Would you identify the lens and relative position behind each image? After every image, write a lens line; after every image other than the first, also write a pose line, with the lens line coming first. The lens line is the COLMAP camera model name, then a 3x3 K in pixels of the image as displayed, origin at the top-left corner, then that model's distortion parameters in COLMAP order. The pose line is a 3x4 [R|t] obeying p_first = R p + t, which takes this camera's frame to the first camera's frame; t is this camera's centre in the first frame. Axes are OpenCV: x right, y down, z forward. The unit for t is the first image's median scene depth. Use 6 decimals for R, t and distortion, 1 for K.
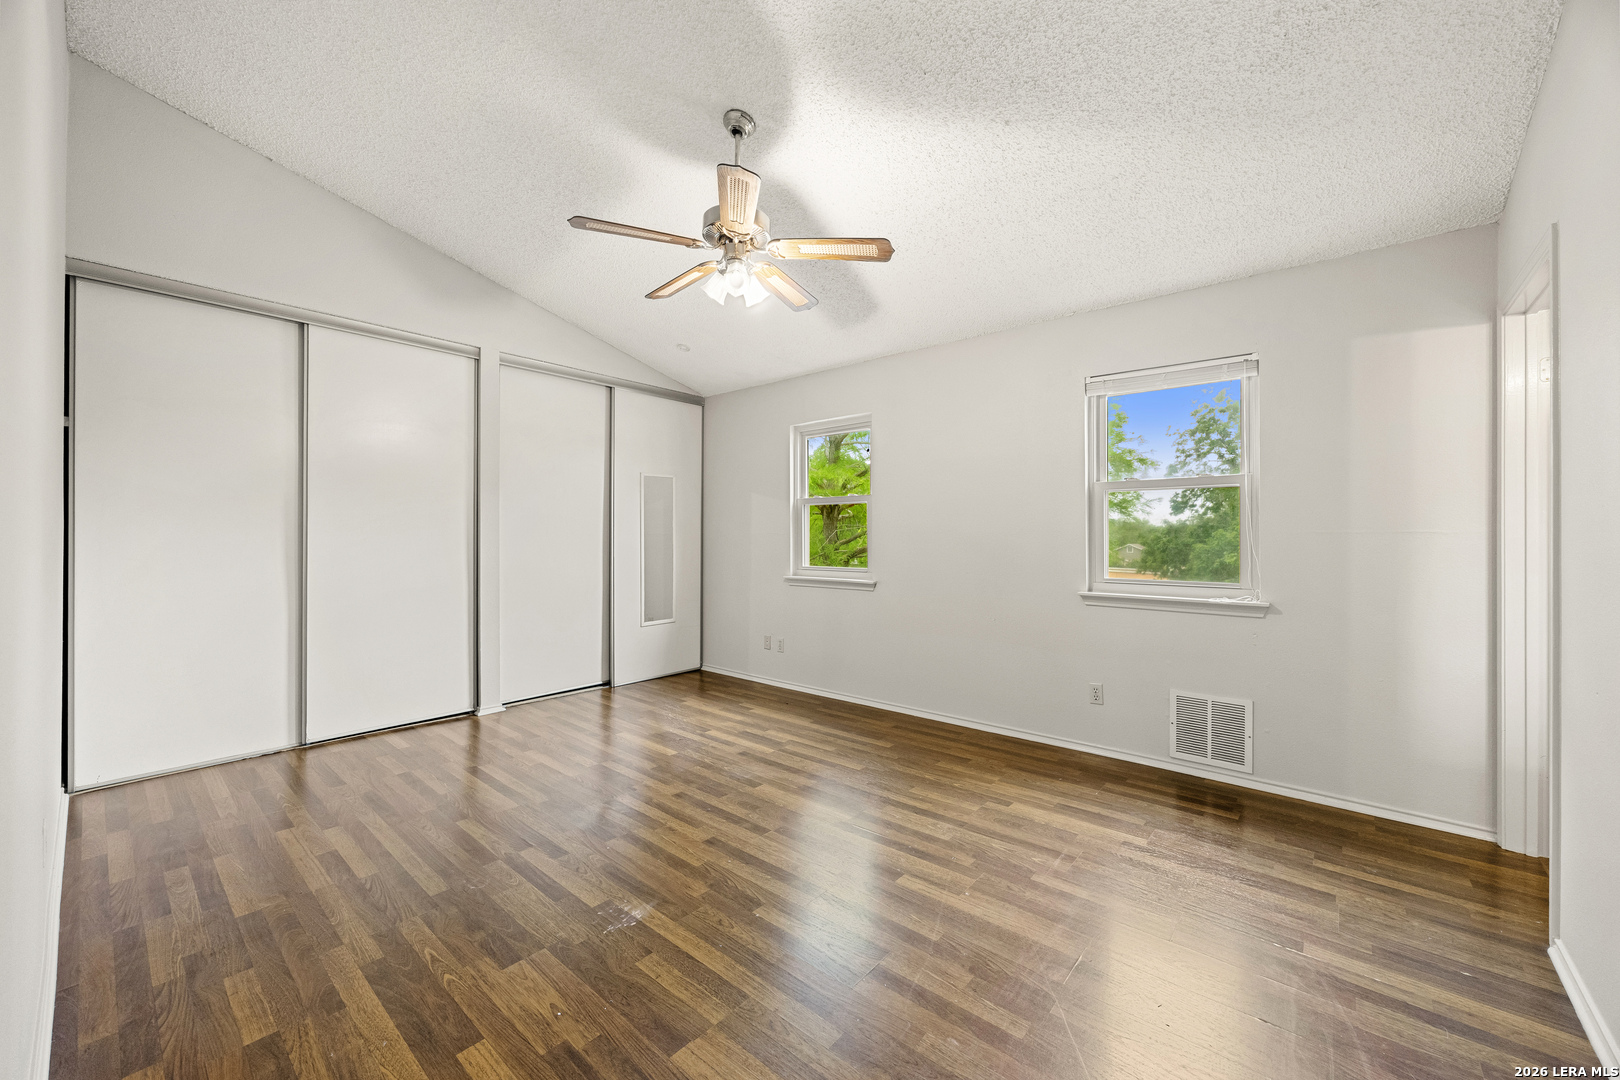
lens RADIAL K [[626.3, 0, 806.4], [0, 626.3, 531.8], [0, 0, 1]] dist [-0.002405, 0.000051]
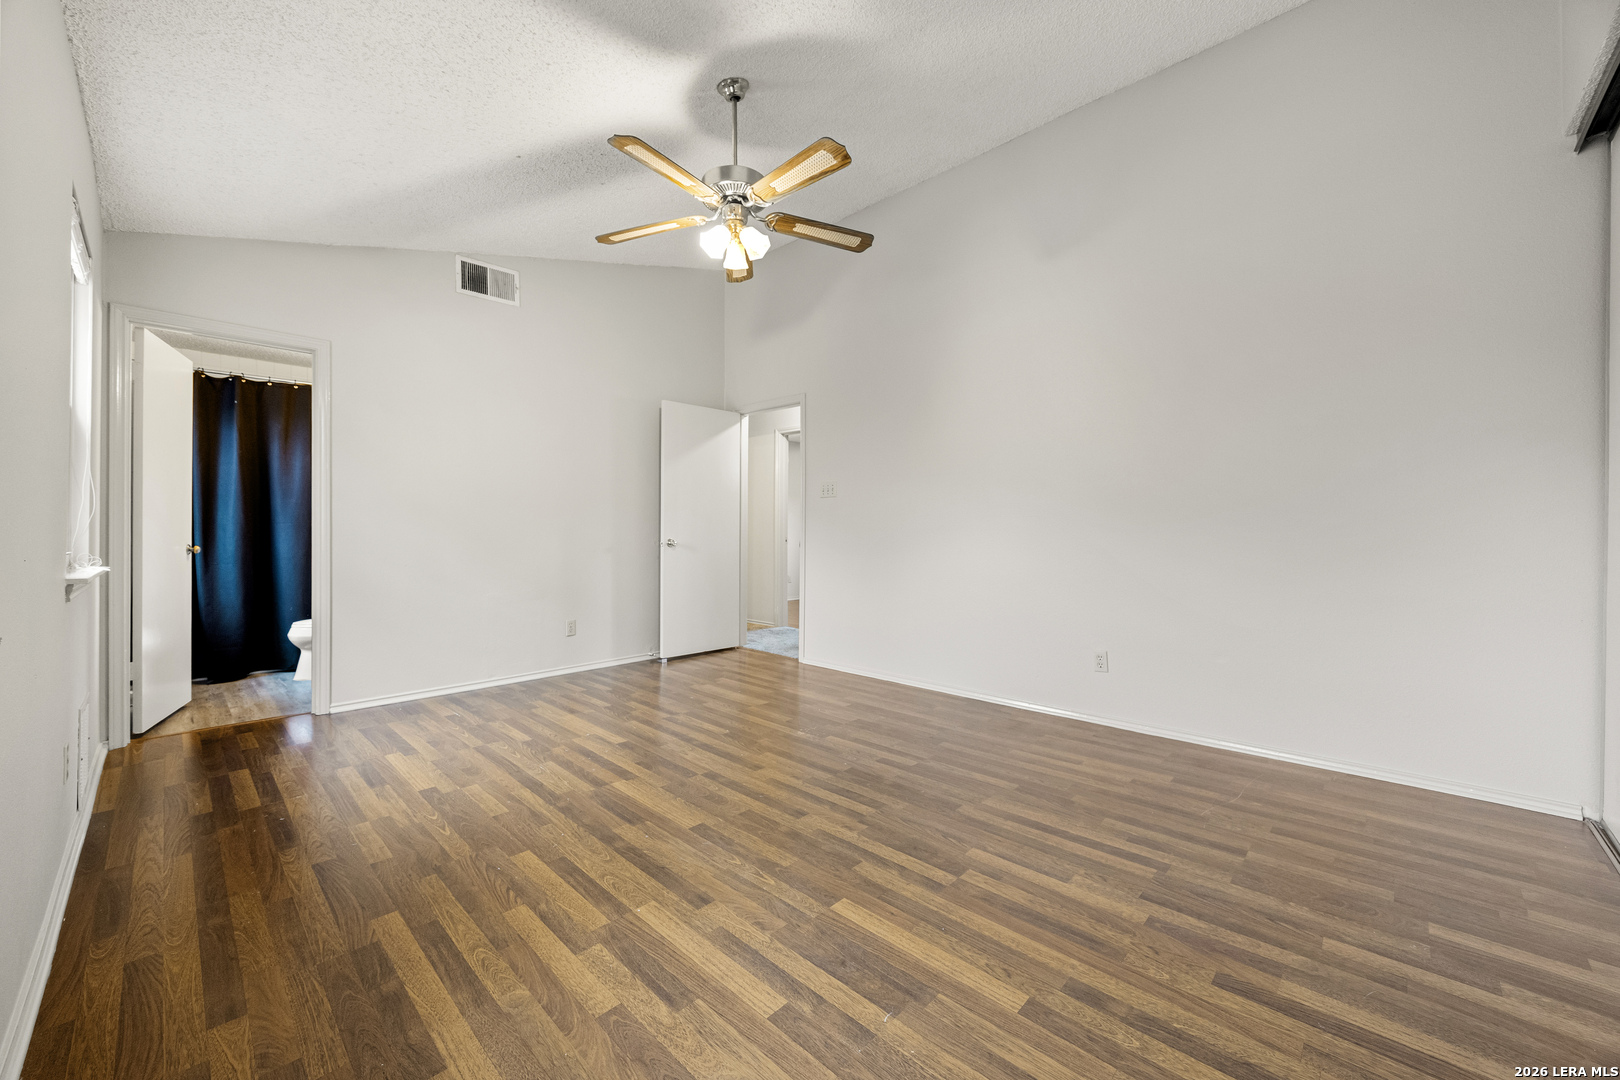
lens RADIAL K [[626.3, 0, 806.4], [0, 626.3, 531.8], [0, 0, 1]] dist [-0.002405, 0.000051]
pose [[-0.998553, -0.000718, 0.053773, -0.254032], [-0.001097, 0.999975, -0.007016, 0.069977], [-0.053767, -0.007064, -0.998529, 1.793034]]
